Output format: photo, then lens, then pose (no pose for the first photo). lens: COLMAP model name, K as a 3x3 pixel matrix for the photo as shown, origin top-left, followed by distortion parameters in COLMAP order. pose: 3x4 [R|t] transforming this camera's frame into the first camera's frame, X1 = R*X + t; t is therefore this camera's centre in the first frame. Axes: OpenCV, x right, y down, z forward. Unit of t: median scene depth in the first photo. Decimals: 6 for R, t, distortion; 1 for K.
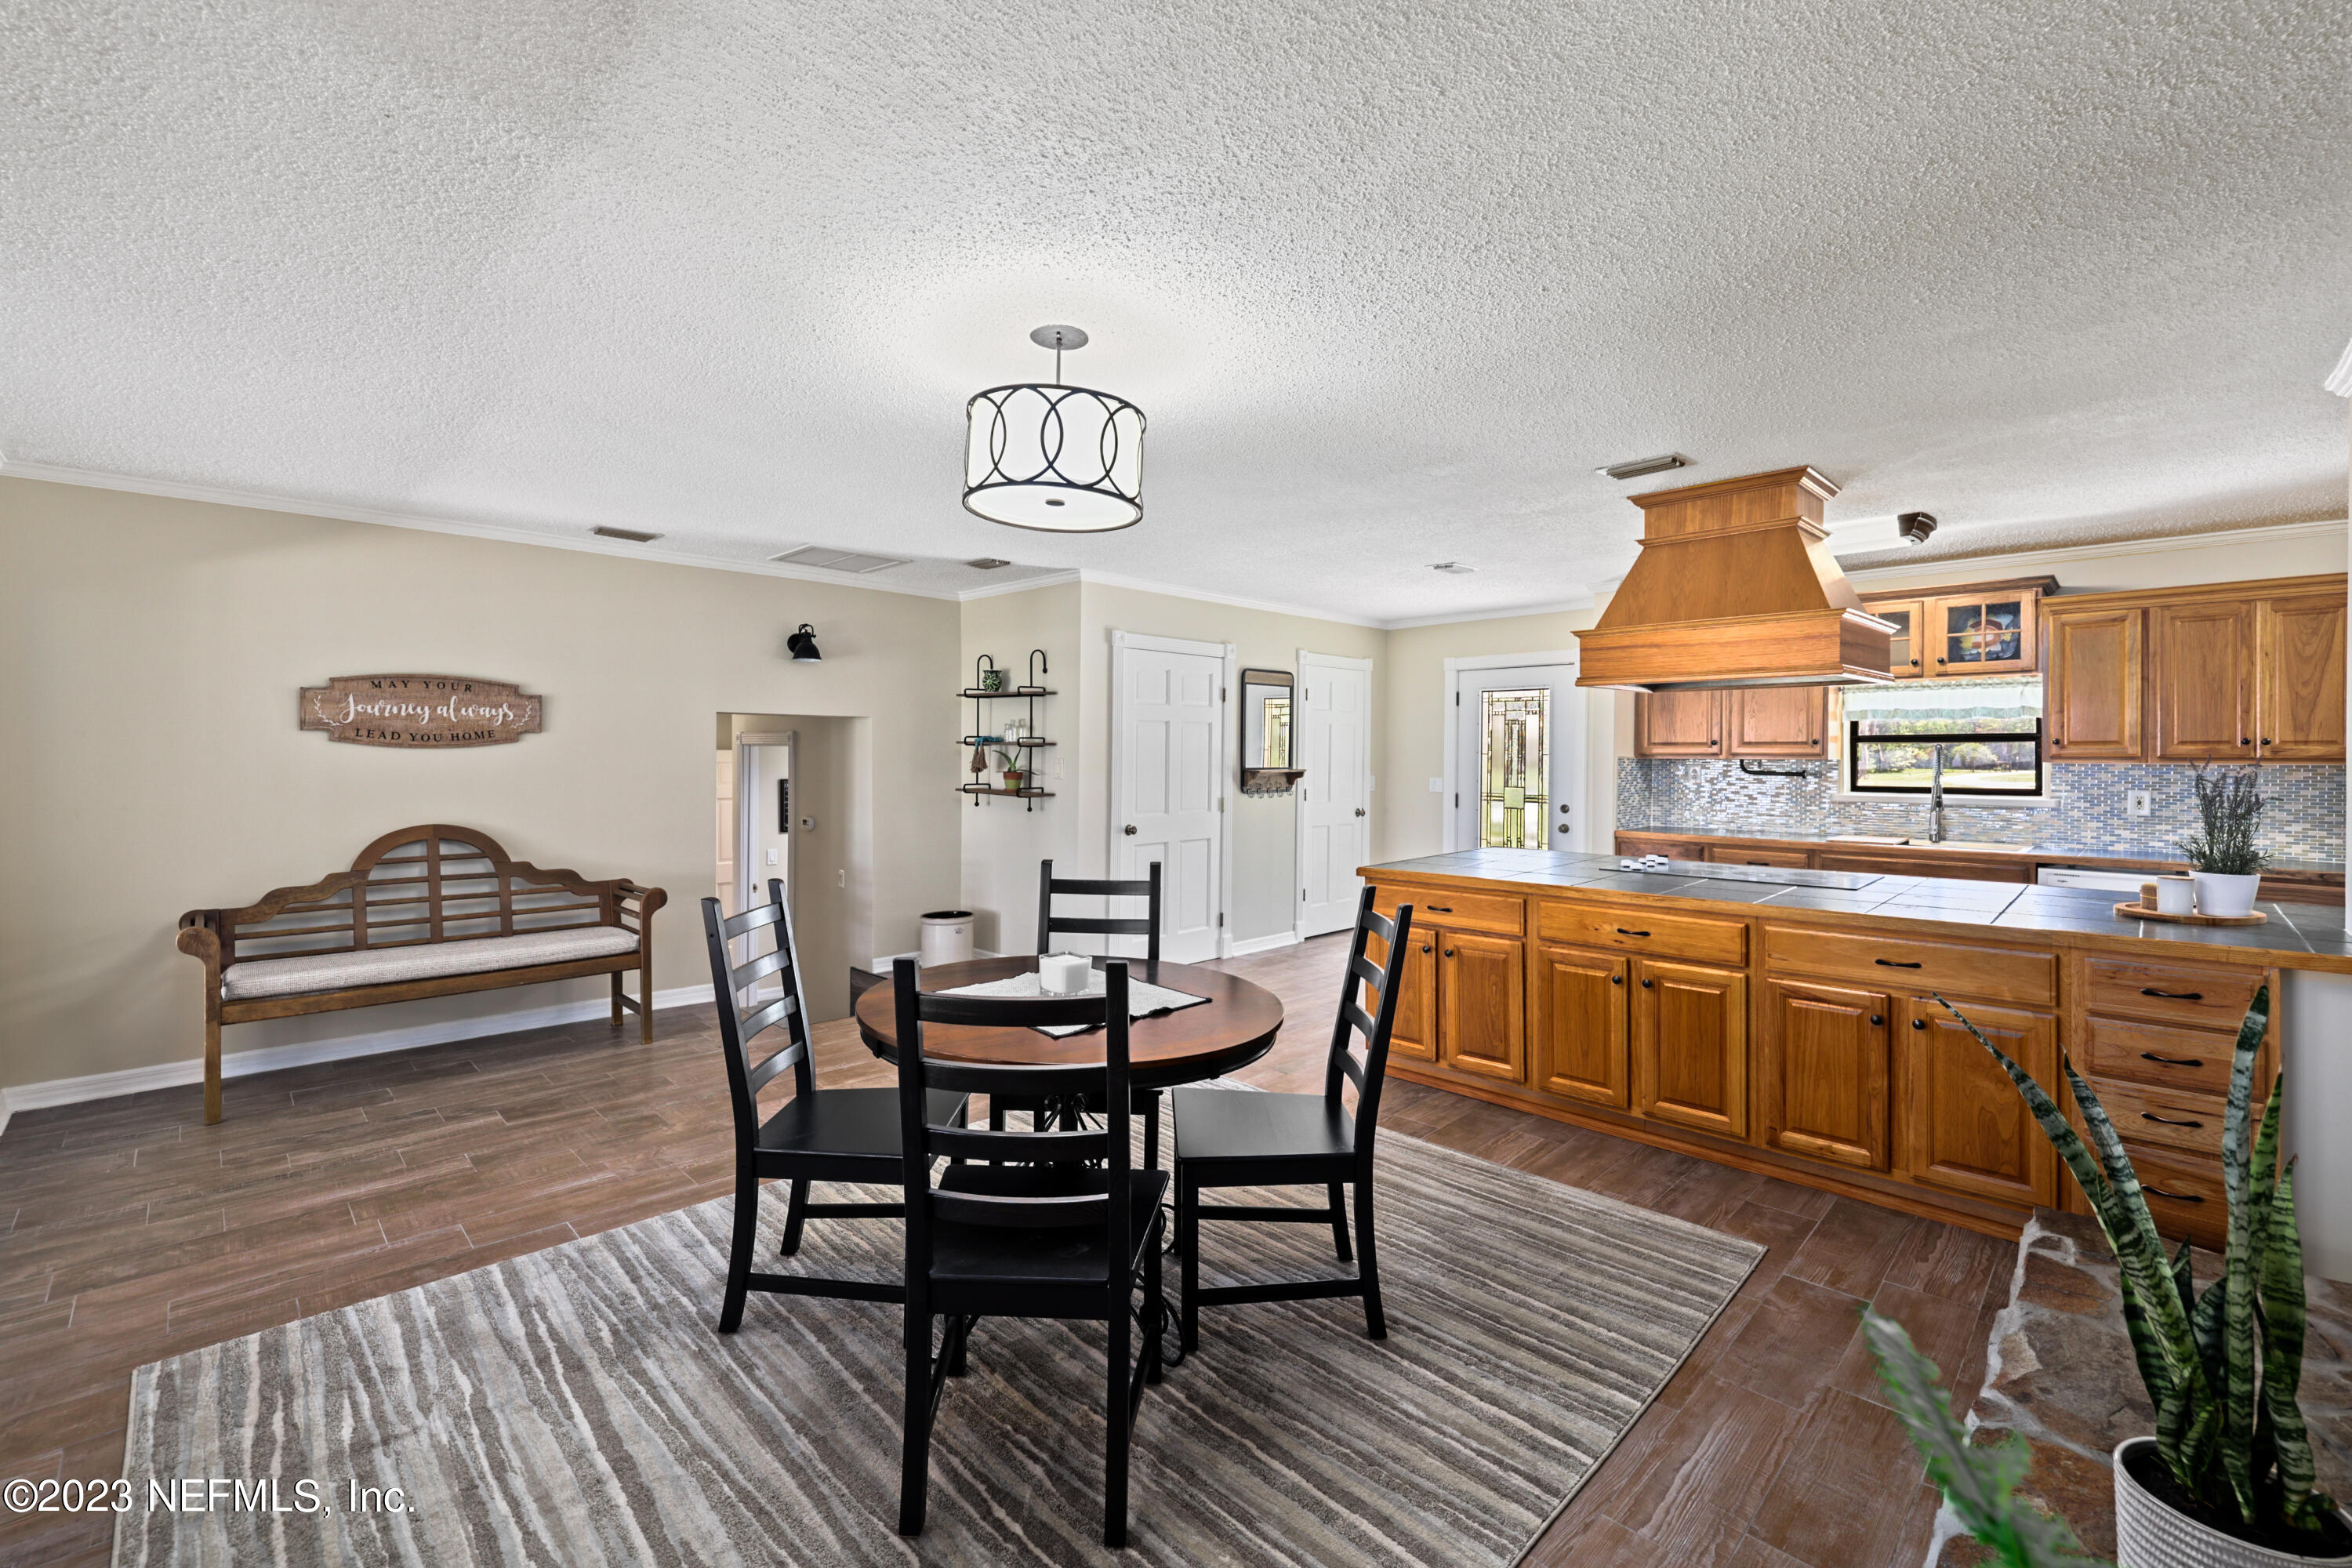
lens RADIAL K [[984.4, 0, 1165.8], [0, 984.4, 762.4], [0, 0, 1]] dist [0.000587, -0.000633]
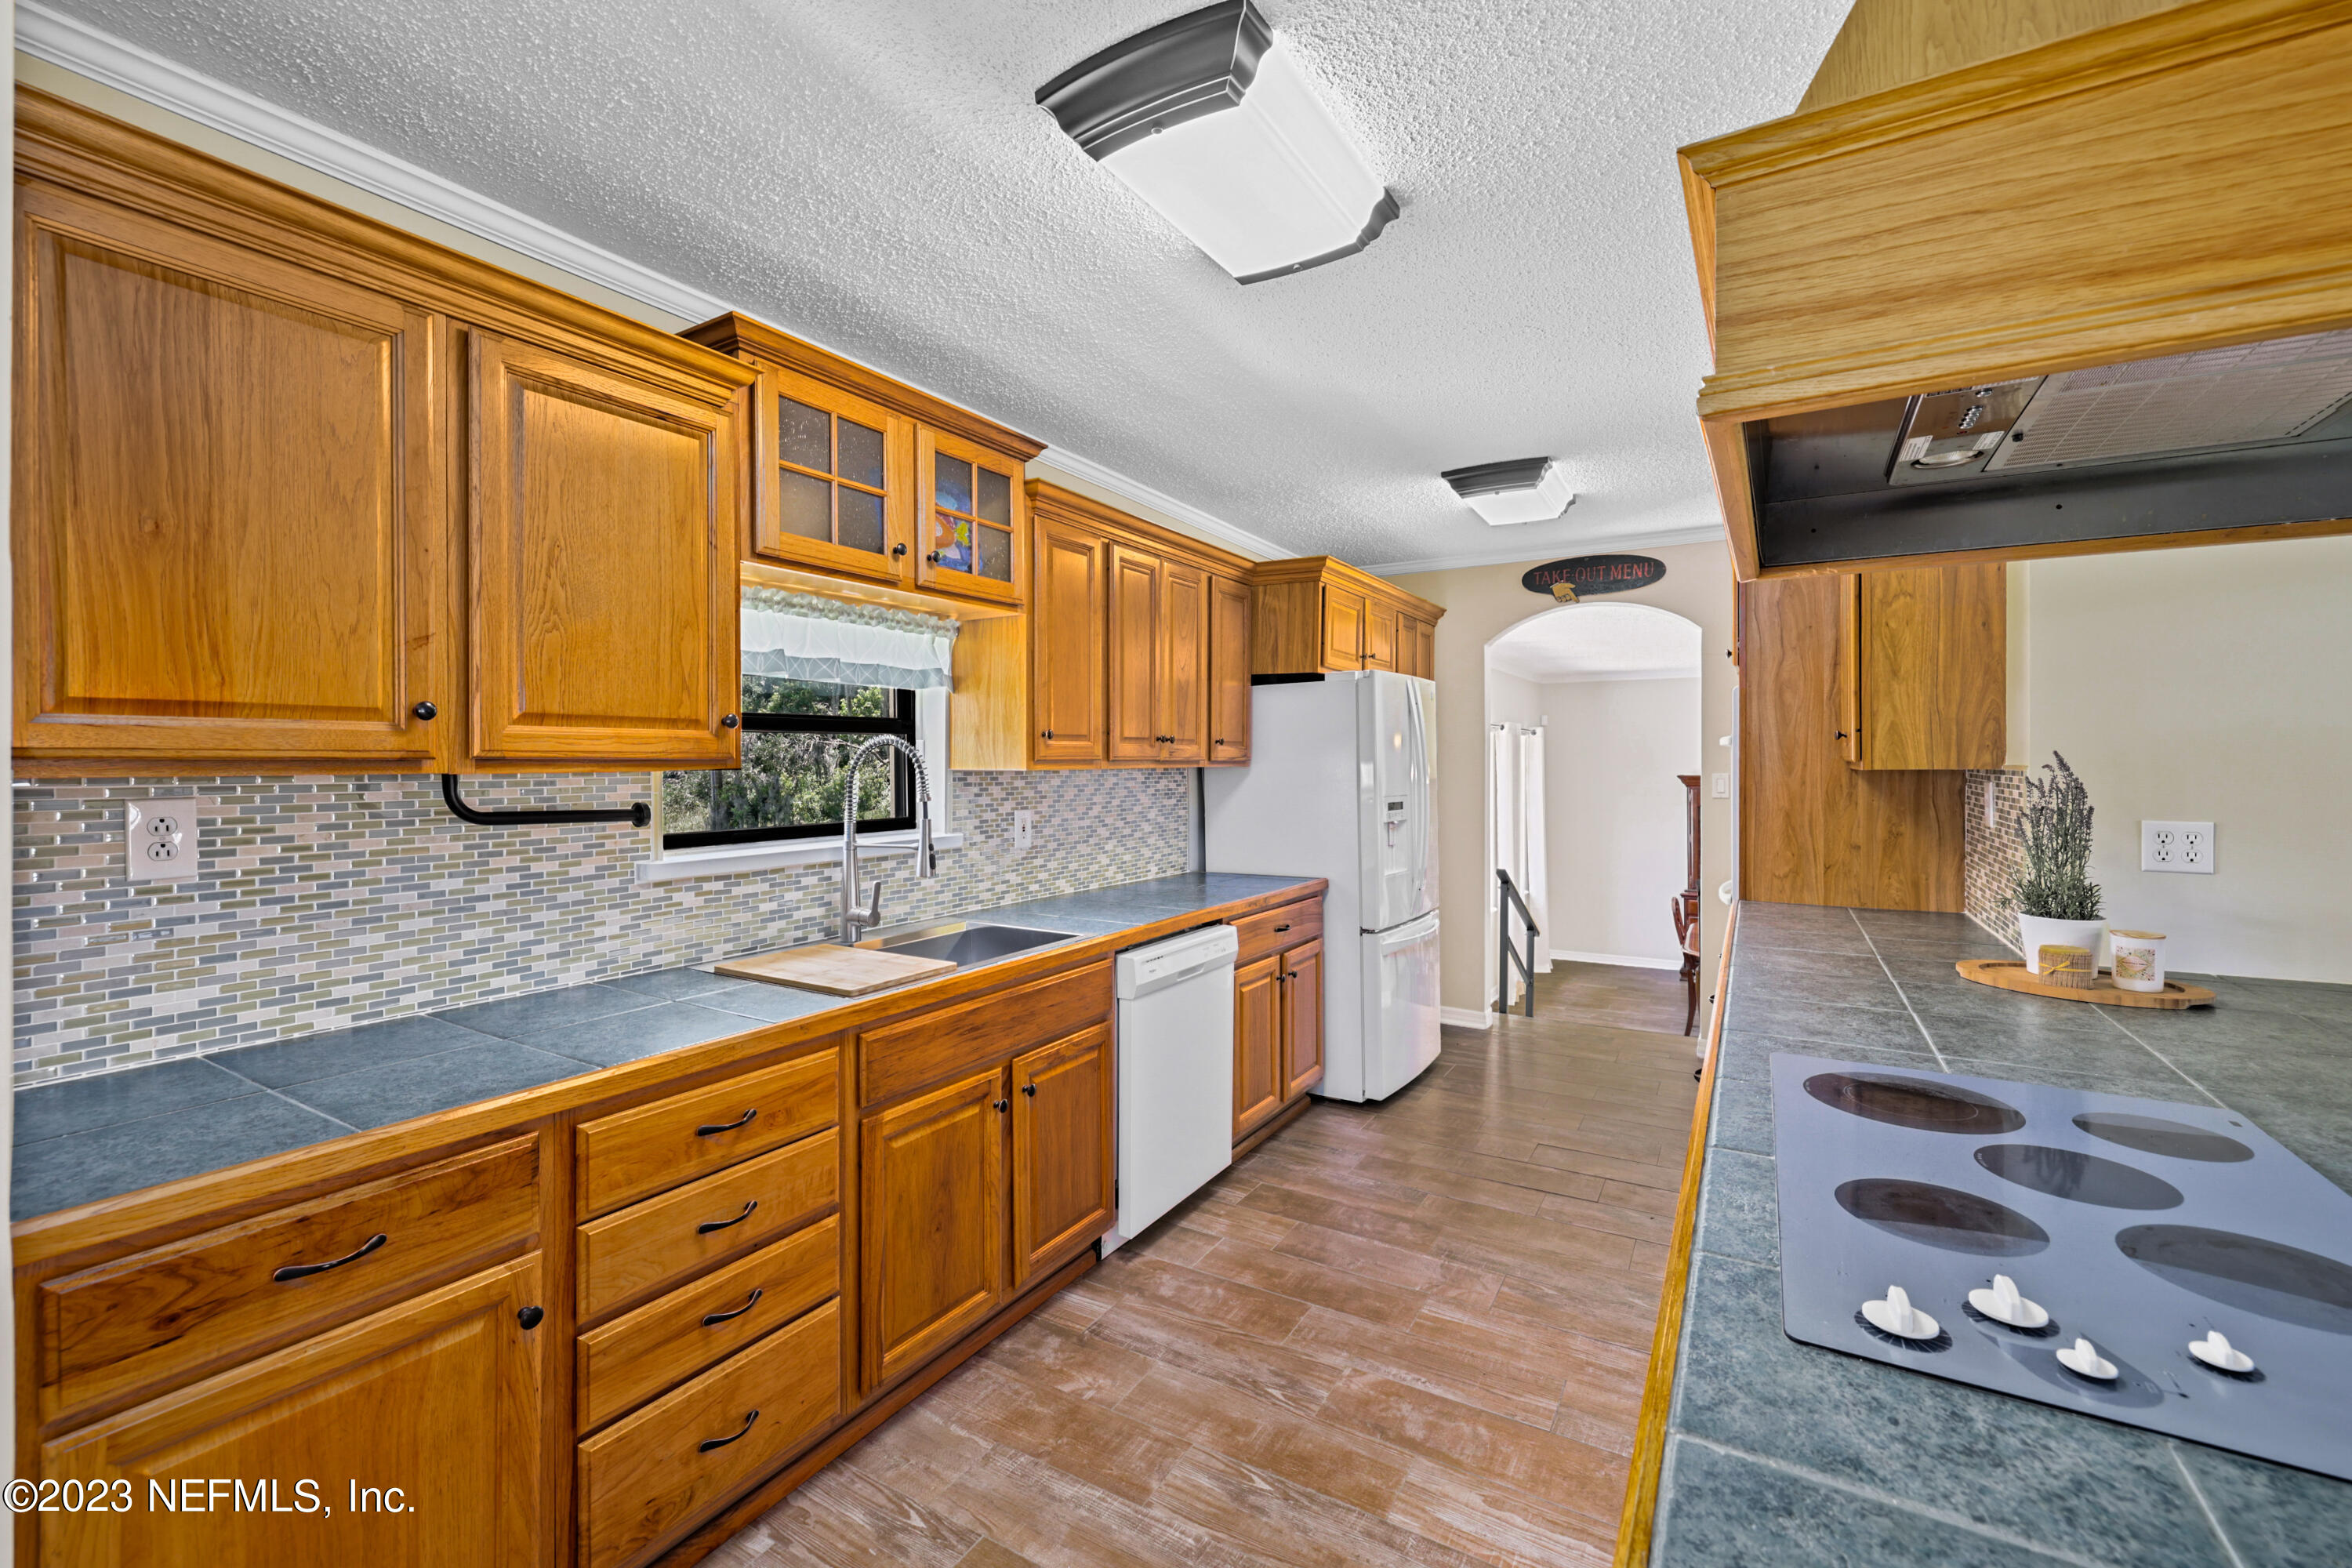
lens RADIAL K [[984.4, 0, 1171.3], [0, 984.4, 768.2], [0, 0, 1]] dist [0.000587, -0.000633]
pose [[-0.249459, -0.010987, 0.968323, 0.321273], [0.009641, 0.999858, 0.013828, -0.008272], [-0.968337, 0.012785, -0.249318, 1.072365]]
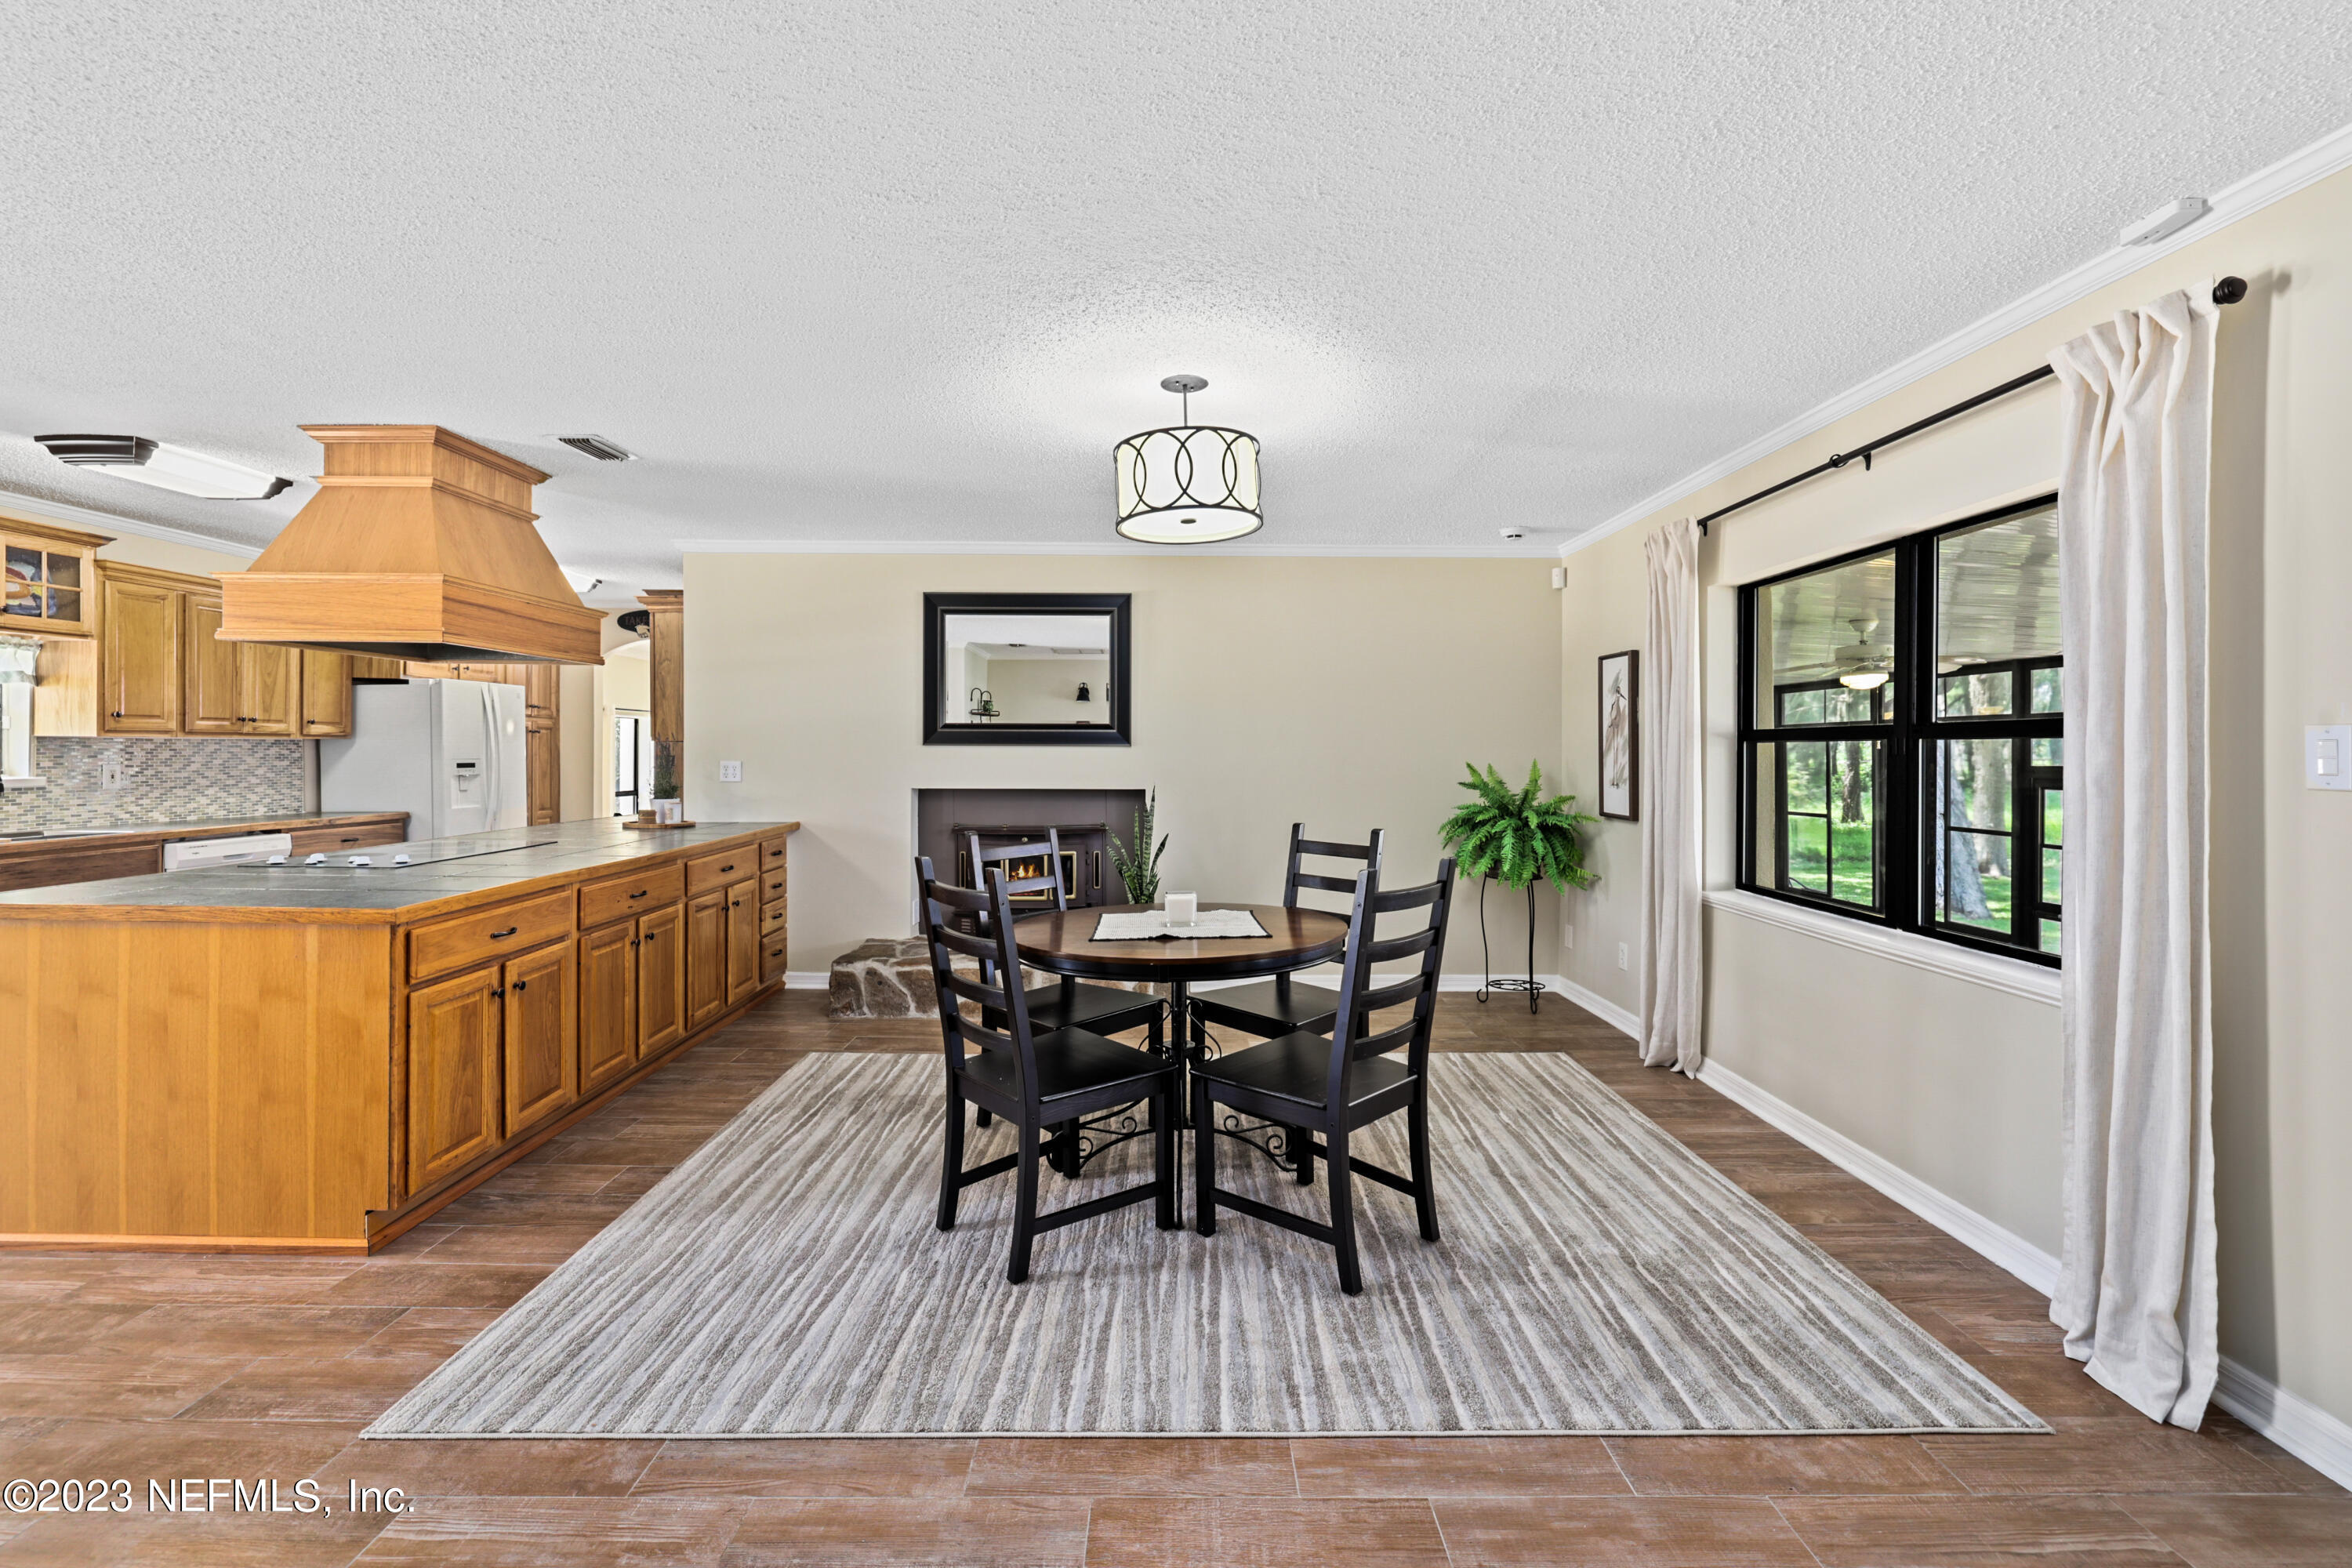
lens RADIAL K [[984.4, 0, 1168.0], [0, 984.4, 755.4], [0, 0, 1]] dist [0.000587, -0.000633]
pose [[-0.713521, -0.010593, 0.700554, -0.485726], [-0.001804, 0.999910, 0.013282, 0.004117], [-0.700632, 0.008213, -0.713476, 0.964891]]
